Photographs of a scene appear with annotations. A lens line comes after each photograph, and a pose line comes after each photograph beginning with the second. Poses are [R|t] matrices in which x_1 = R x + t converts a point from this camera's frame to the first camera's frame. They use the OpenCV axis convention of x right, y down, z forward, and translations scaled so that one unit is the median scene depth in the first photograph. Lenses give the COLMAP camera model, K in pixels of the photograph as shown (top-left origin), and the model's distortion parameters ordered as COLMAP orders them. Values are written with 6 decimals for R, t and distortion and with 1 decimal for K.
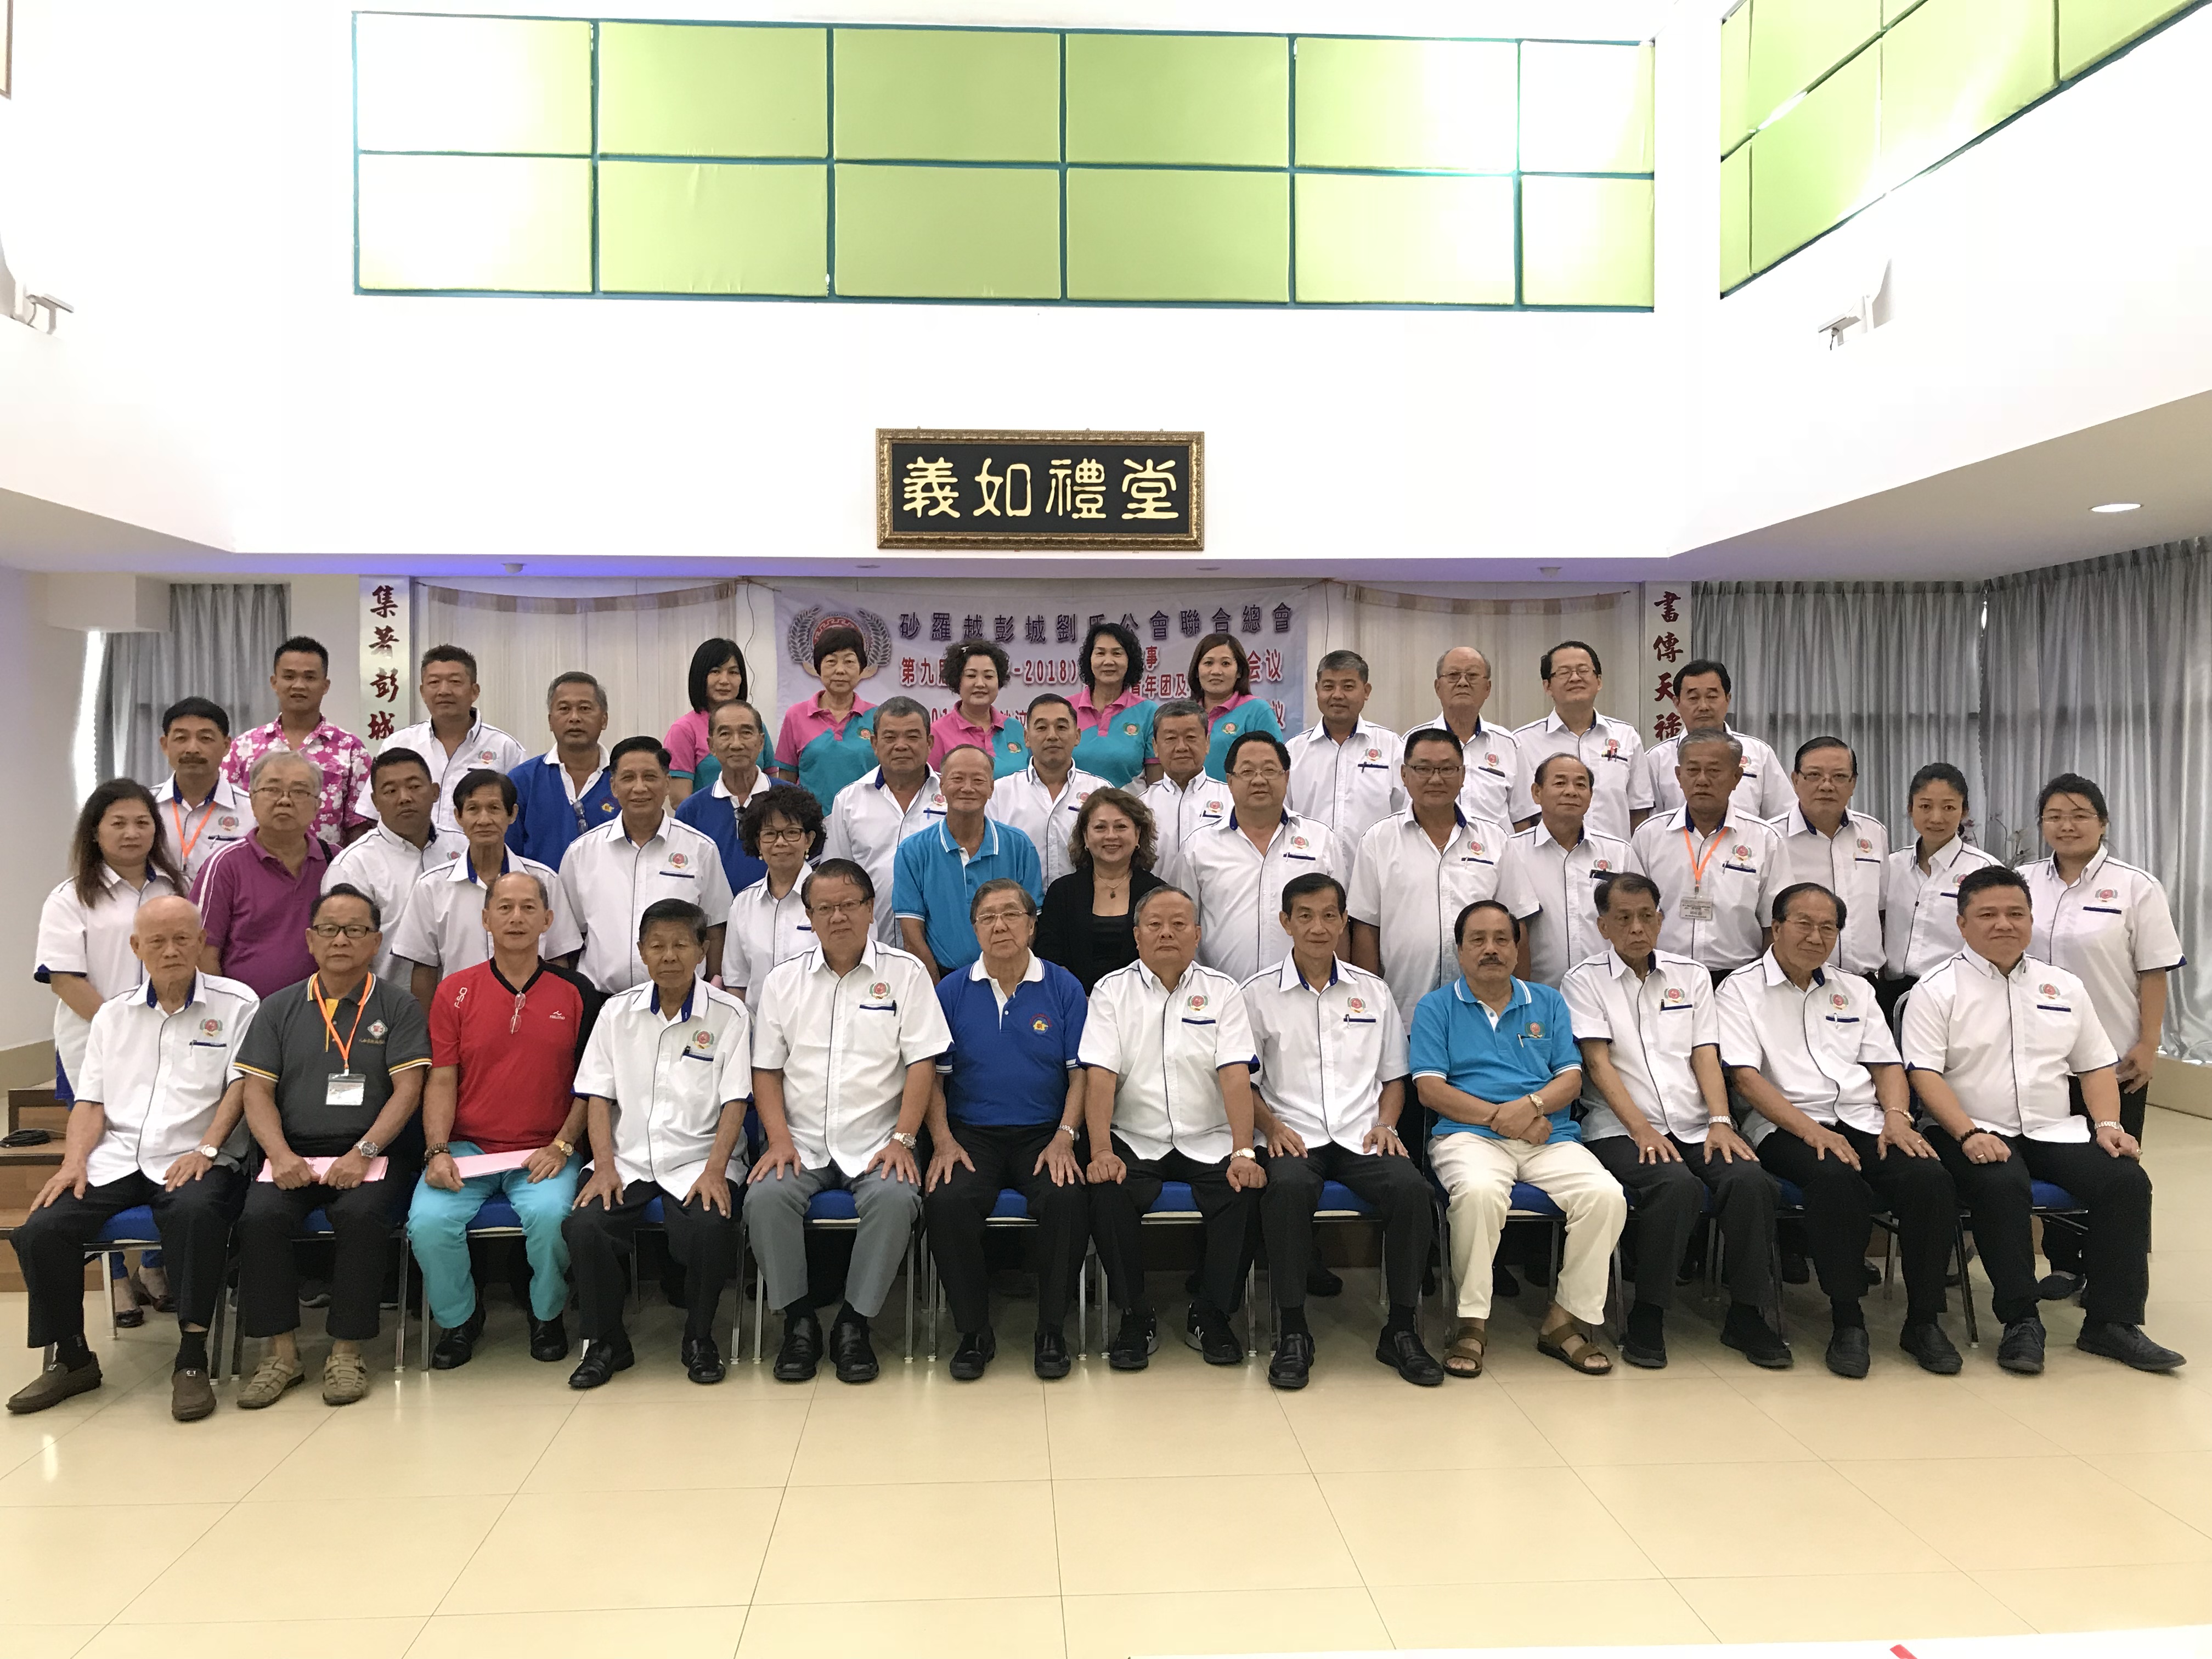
lens RADIAL K [[1821.9, 0, 1058.8], [0, 1821.9, 832.7], [0, 0, 1]] dist [0.053338, -0.112981]
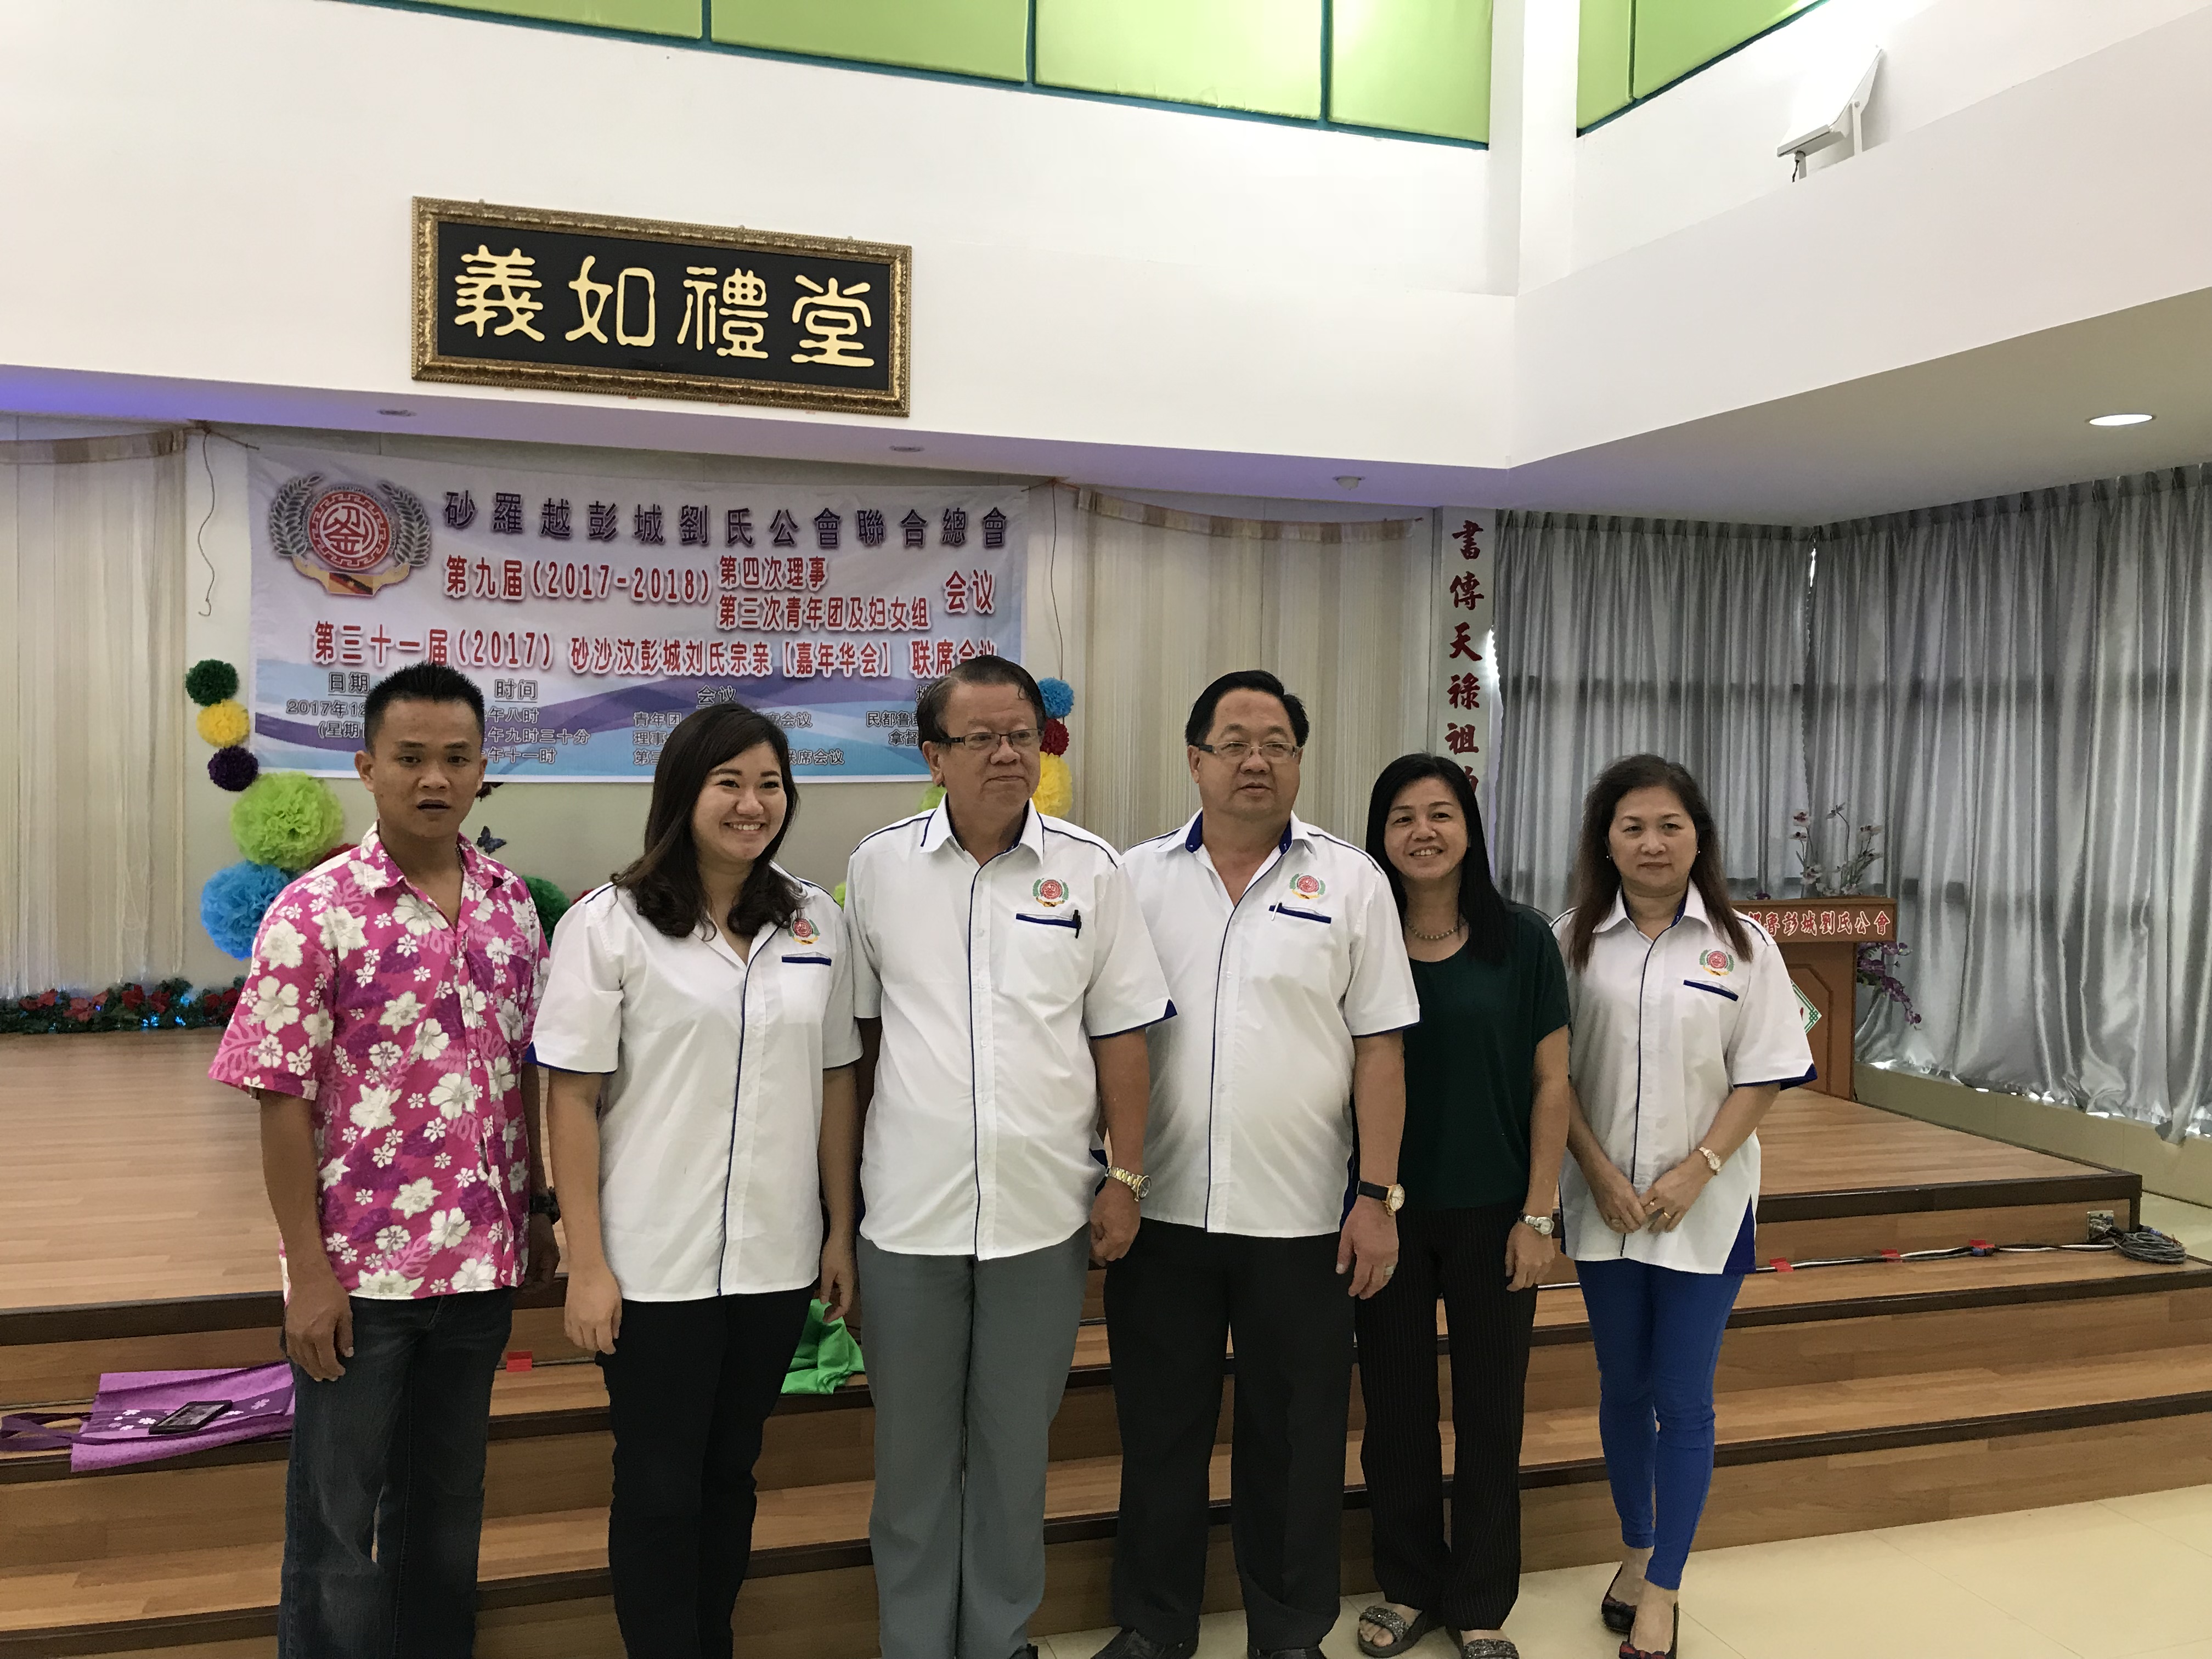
lens RADIAL K [[1872.9, 0, 1106.0], [0, 1872.9, 829.5], [0, 0, 1]] dist [0.127610, -0.435985]
pose [[0.967003, 0.010640, 0.254545, -0.029702], [-0.015336, 0.999747, 0.016472, -0.009889], [-0.254305, -0.019832, 0.966921, 0.280165]]
